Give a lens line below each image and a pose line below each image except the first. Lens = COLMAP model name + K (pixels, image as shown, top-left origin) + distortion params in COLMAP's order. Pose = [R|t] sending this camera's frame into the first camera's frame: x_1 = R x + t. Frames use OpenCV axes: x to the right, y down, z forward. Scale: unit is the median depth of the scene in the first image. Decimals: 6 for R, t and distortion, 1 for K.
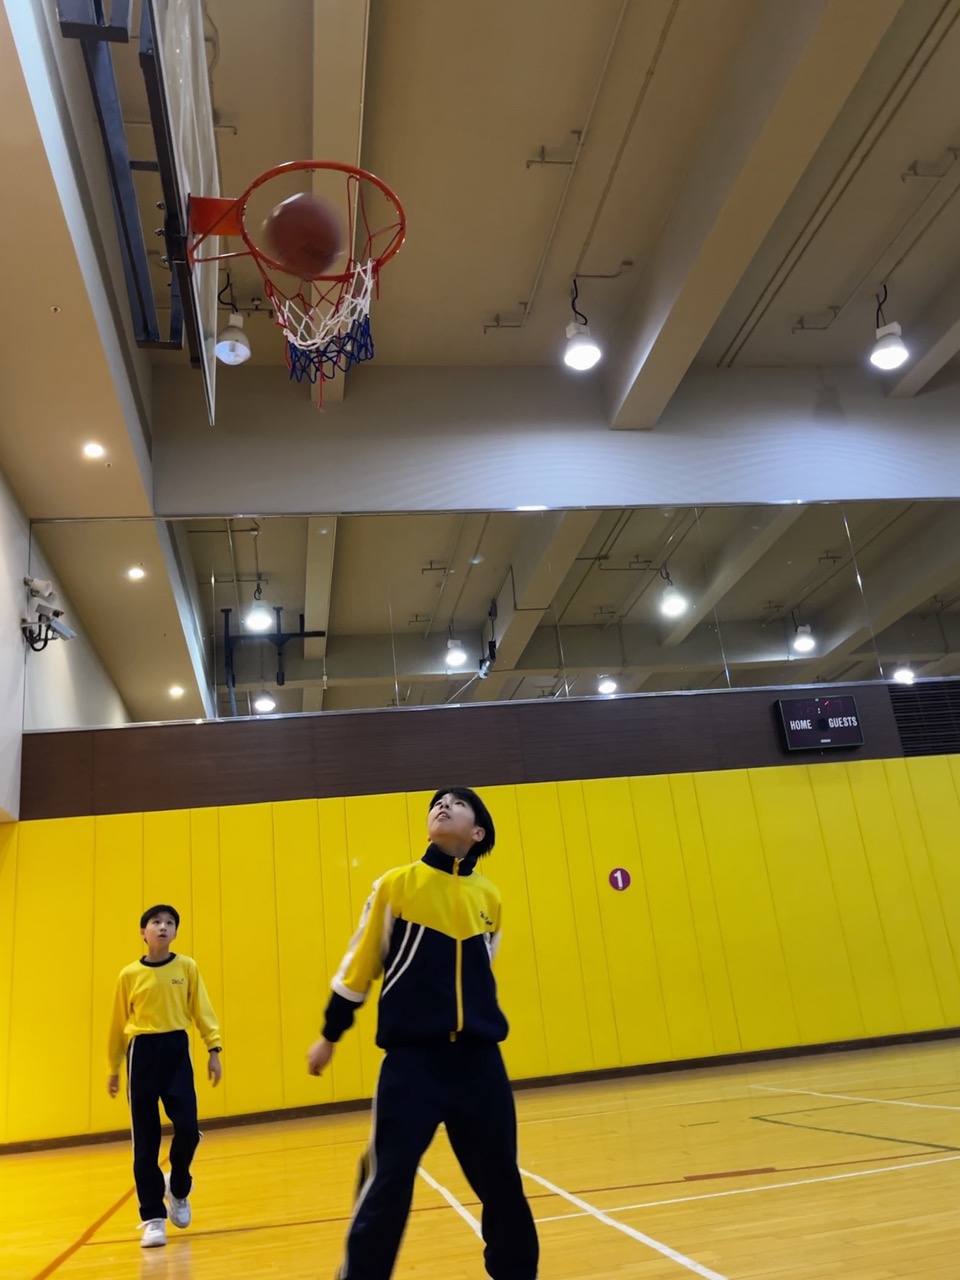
lens RADIAL K [[1001.8, 0, 480.0], [0, 1001.8, 640.0], [0, 0, 1]] dist [0.045920, -0.001245]
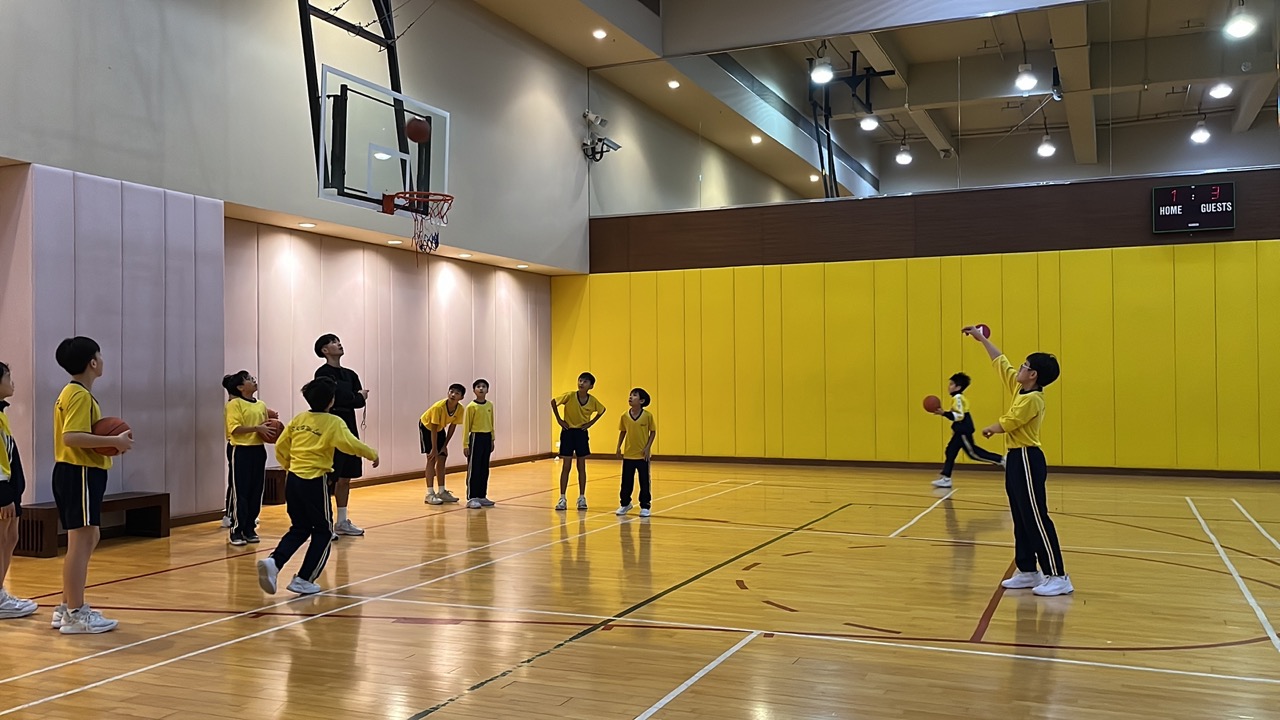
lens RADIAL K [[1157.4, 0, 640.0], [0, 1157.4, 360.0], [0, 0, 1]] dist [0.078388, 0.001520]
pose [[0.829043, 0.095020, -0.551053, 0.570027], [0.107368, 0.940071, 0.323633, -0.247870], [0.548781, -0.327471, 0.769157, -0.388525]]
